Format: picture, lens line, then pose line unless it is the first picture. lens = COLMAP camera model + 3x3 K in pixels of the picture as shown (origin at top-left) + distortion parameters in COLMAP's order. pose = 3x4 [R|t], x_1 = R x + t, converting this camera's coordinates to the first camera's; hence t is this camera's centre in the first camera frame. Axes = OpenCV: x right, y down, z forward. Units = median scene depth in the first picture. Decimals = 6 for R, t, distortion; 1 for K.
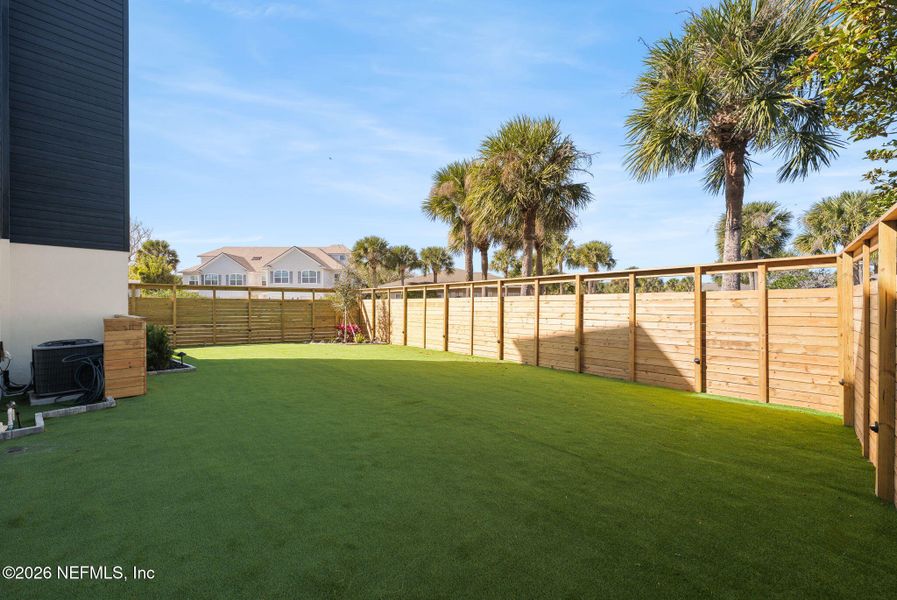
lens RADIAL K [[375.8, 0, 448.5], [0, 375.8, 300.0], [0, 0, 1]] dist [-0.000021, -0.000260]
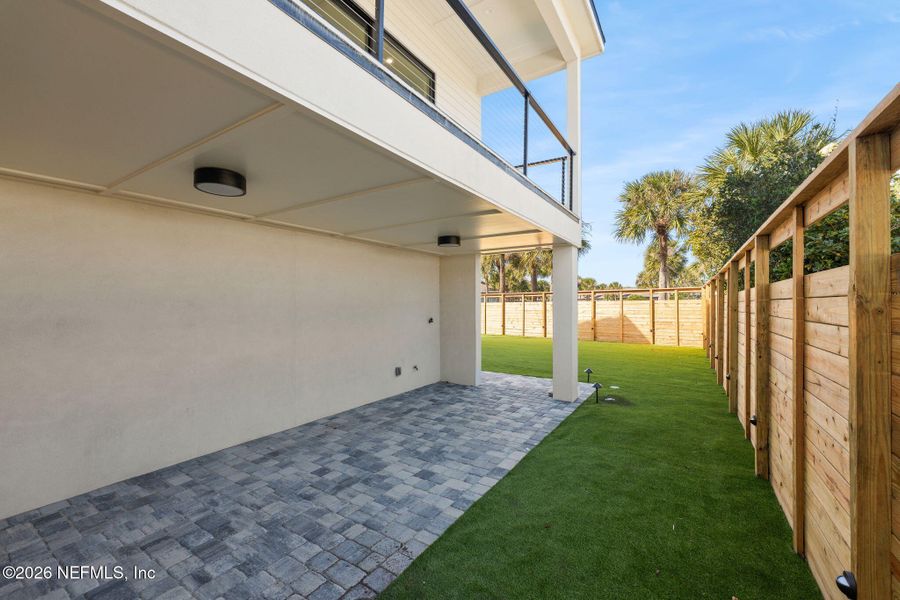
lens RADIAL K [[377.0, 0, 450.0], [0, 377.0, 300.0], [0, 0, 1]] dist [-0.000021, -0.000260]
pose [[0.984717, 0.003838, 0.174121, -0.526497], [-0.002349, 0.999959, -0.008759, -0.000791], [-0.174148, 0.008217, 0.984685, -0.584704]]
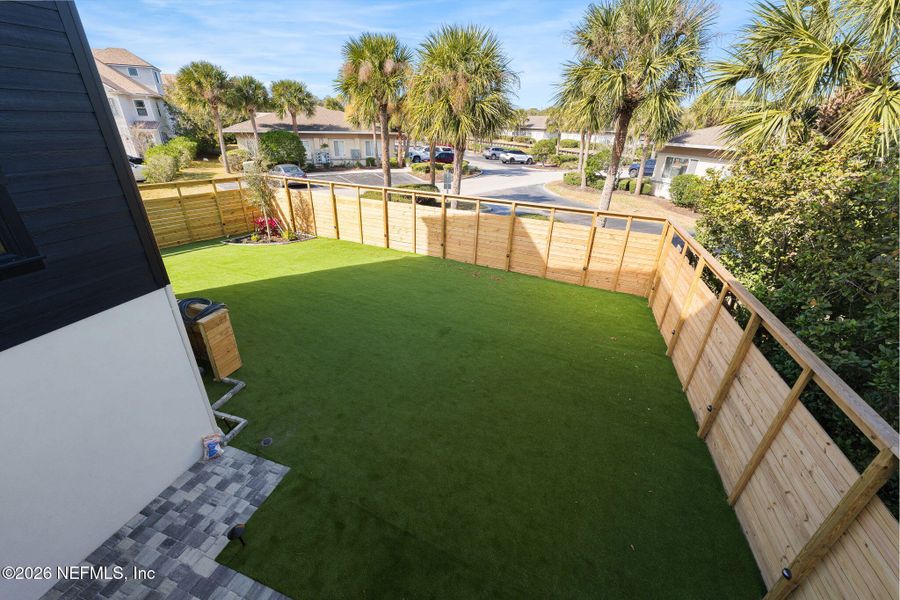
lens RADIAL K [[365.7, 0, 450.0], [0, 365.7, 300.0], [0, 0, 1]] dist [-0.000813, -0.000174]
pose [[0.908285, -0.159000, 0.386959, -0.297079], [-0.034032, 0.893813, 0.447147, -0.234818], [-0.416965, -0.419306, 0.806426, -0.067101]]
